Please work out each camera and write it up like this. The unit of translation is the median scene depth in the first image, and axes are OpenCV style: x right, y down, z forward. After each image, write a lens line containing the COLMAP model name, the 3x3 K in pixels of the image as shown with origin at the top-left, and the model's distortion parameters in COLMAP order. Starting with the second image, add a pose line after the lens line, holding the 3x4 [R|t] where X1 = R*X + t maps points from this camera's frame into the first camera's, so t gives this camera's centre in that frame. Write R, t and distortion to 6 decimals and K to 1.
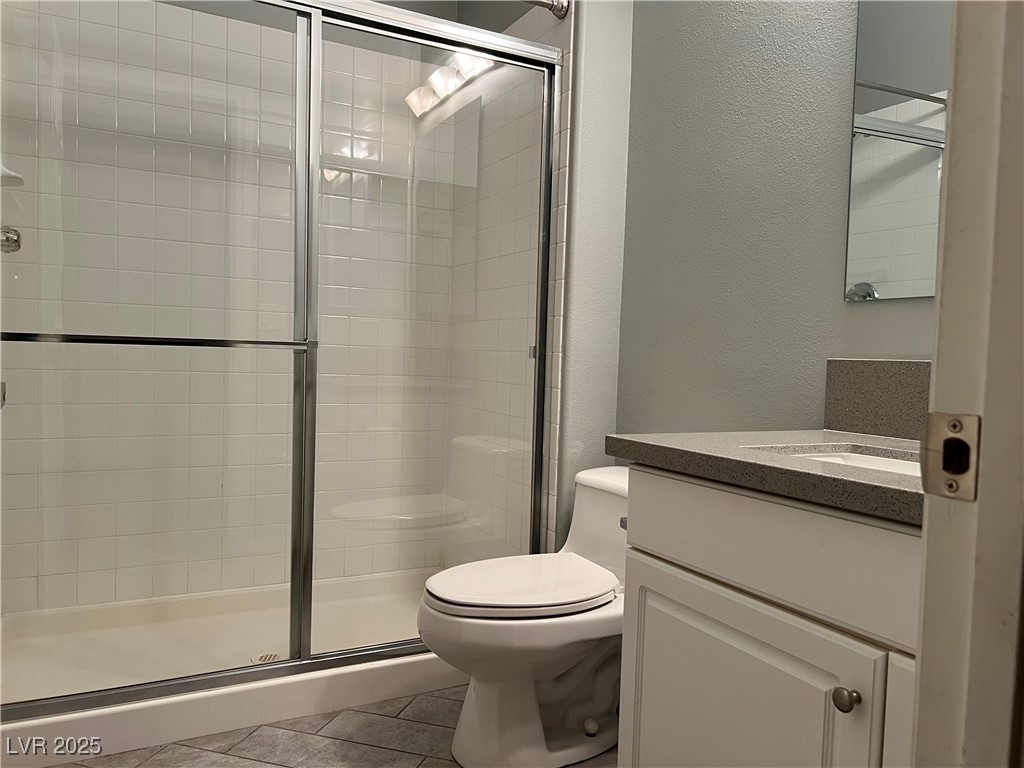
lens RADIAL K [[763.0, 0, 512.6], [0, 763.0, 383.1], [0, 0, 1]] dist [0.056012, -0.050932]
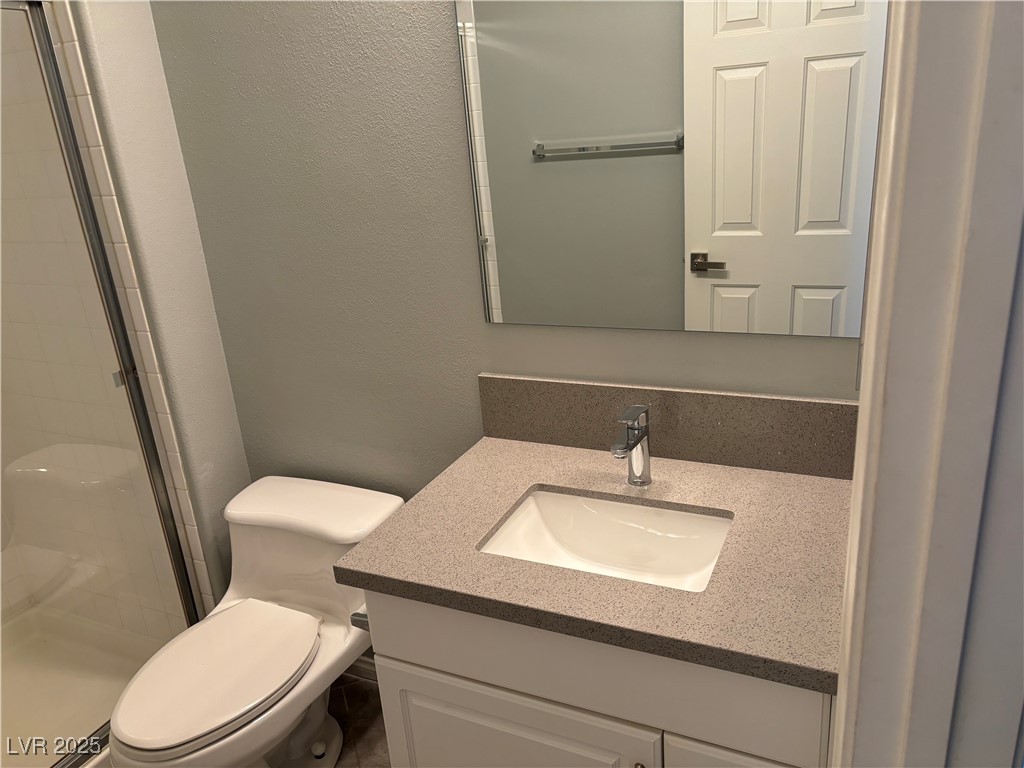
lens RADIAL K [[767.2, 0, 503.2], [0, 767.2, 389.2], [0, 0, 1]] dist [0.045231, -0.045450]
pose [[0.799469, -0.286746, 0.527850, -0.108190], [0.132656, 0.941296, 0.310426, -0.293418], [-0.585877, -0.178154, 0.790576, 0.126845]]
